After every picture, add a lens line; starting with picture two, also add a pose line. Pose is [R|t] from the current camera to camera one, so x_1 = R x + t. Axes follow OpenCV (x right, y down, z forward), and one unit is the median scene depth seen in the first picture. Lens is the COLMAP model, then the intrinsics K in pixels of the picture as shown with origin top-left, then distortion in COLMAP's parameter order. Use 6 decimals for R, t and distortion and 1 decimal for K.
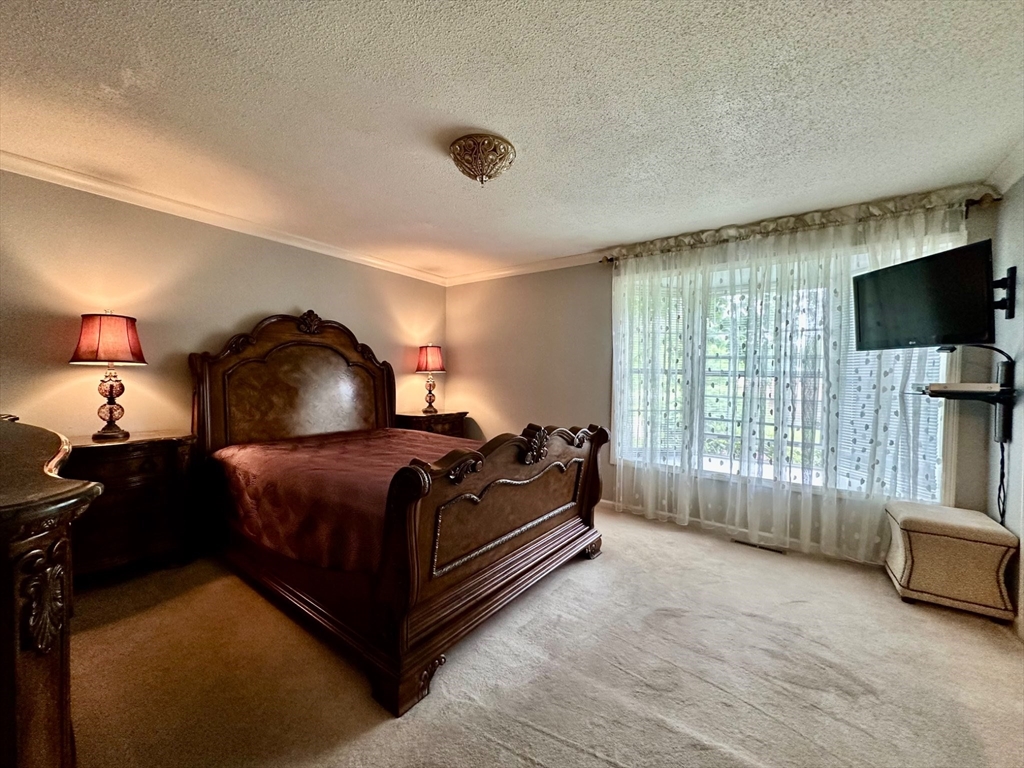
lens RADIAL K [[411.9, 0, 514.6], [0, 411.9, 385.3], [0, 0, 1]] dist [-0.000284, 0.000400]
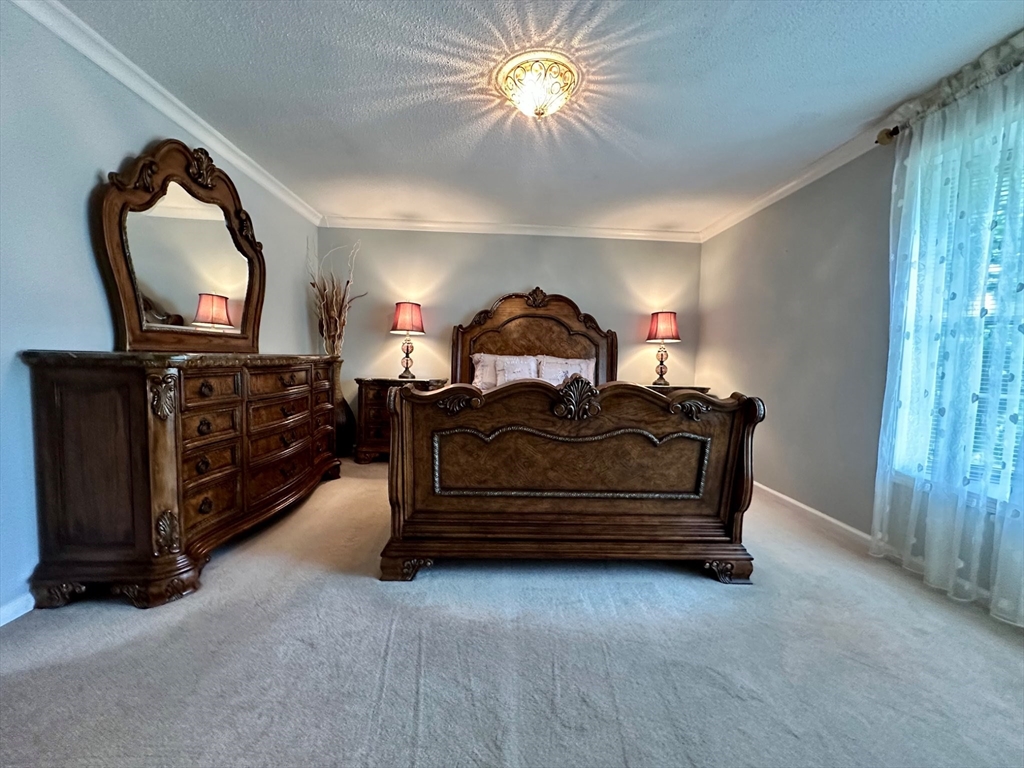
lens RADIAL K [[411.9, 0, 513.5], [0, 411.9, 385.7], [0, 0, 1]] dist [-0.000284, 0.000400]
pose [[0.614626, 0.051338, -0.787146, 0.400431], [-0.034837, 0.998673, 0.037932, 0.056087], [0.788049, 0.004108, 0.615599, 0.223477]]
